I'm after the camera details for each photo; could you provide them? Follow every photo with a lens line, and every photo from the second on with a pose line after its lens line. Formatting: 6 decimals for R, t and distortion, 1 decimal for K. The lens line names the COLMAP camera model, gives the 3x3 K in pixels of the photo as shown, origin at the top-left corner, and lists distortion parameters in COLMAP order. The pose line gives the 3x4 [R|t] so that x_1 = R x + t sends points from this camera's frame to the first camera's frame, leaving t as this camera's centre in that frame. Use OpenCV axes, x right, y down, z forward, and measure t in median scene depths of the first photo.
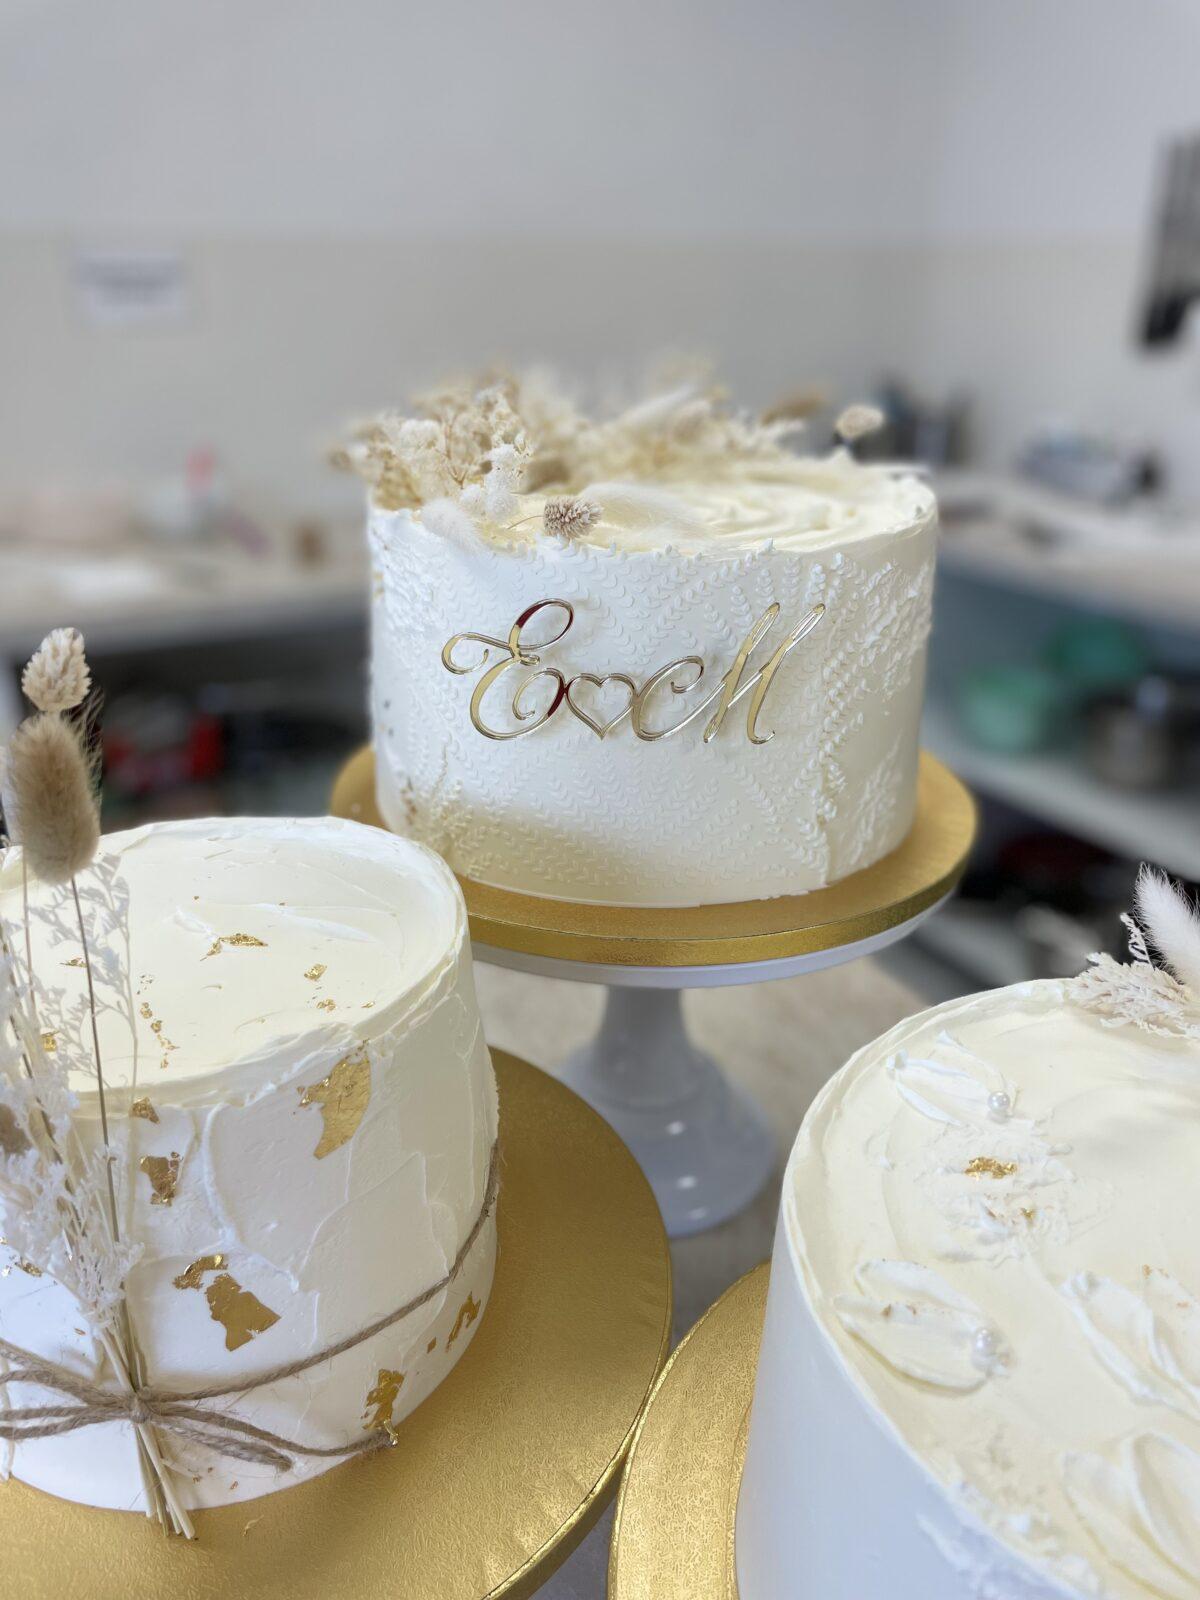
lens RADIAL K [[1234.8, 0, 600.0], [0, 1234.8, 800.0], [0, 0, 1]] dist [0.060506, -0.110535]
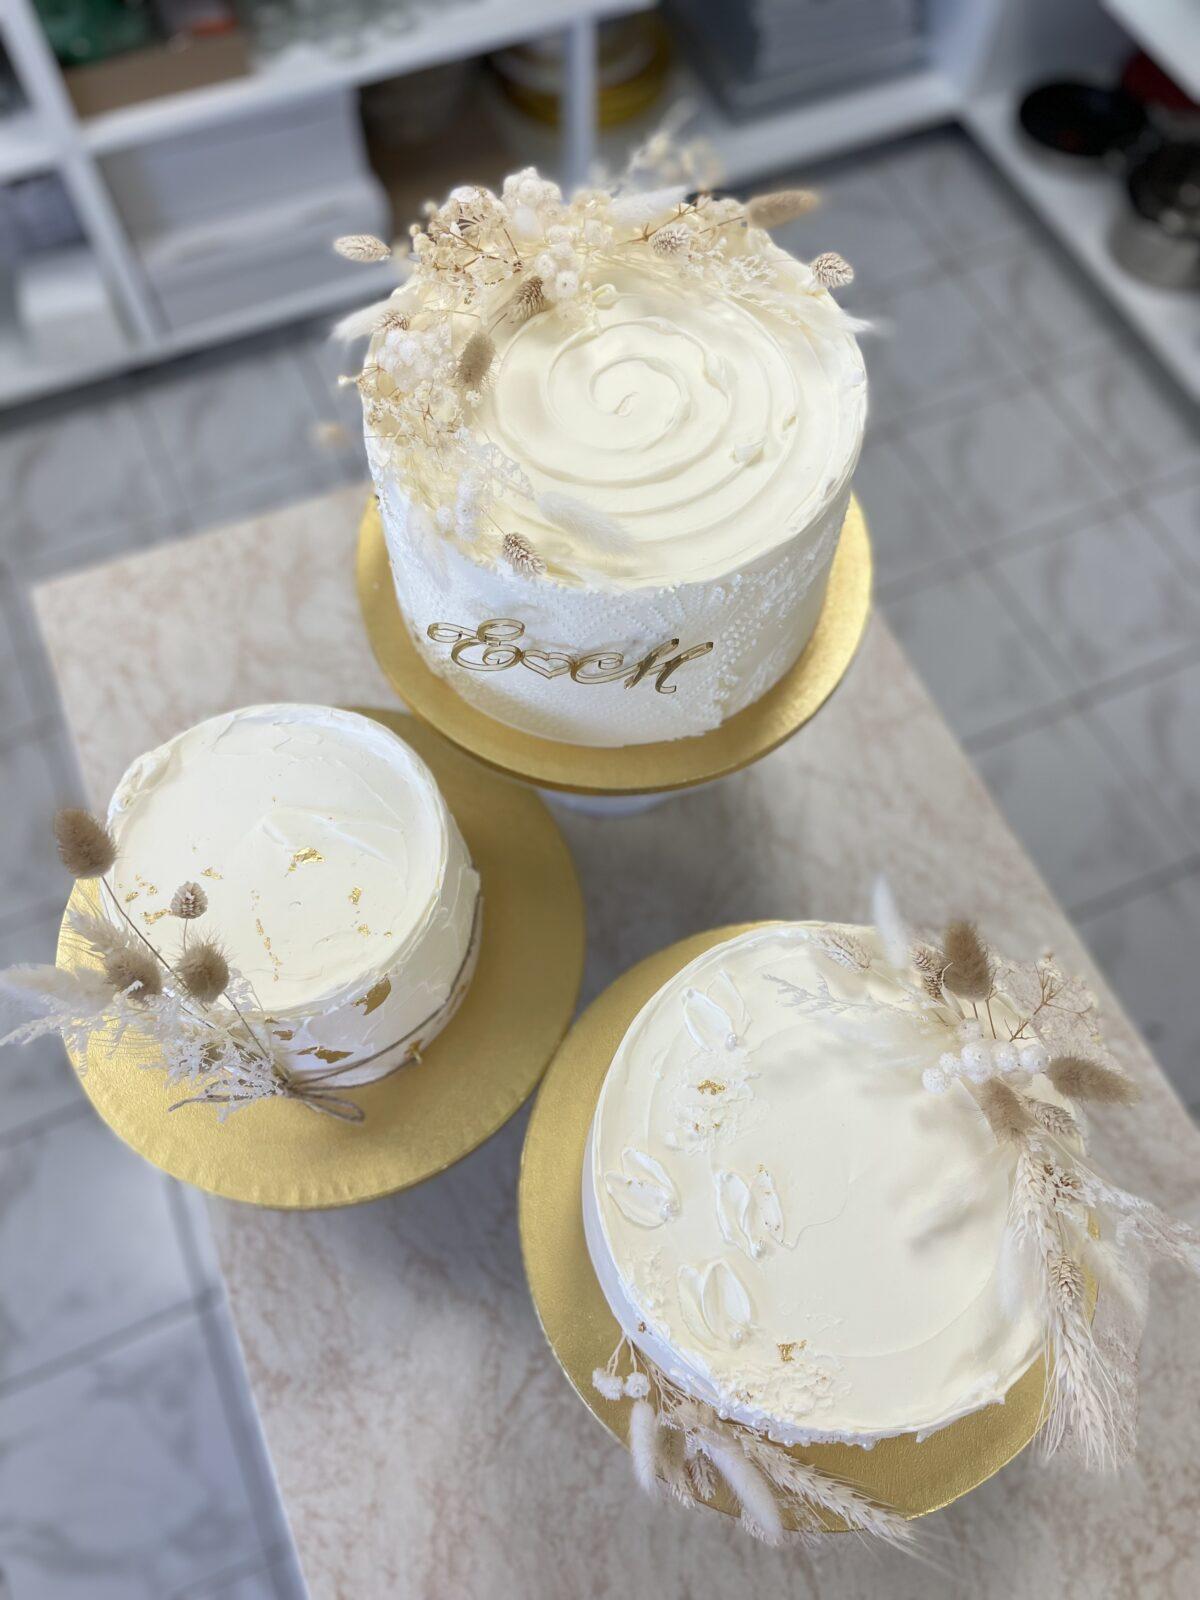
lens RADIAL K [[1234.8, 0, 600.0], [0, 1234.8, 800.0], [0, 0, 1]] dist [0.060506, -0.110535]
pose [[0.996288, 0.079280, -0.033542, 0.136096], [-0.036089, 0.738410, 0.673385, -1.045177], [0.078154, -0.669675, 0.738530, -0.103309]]
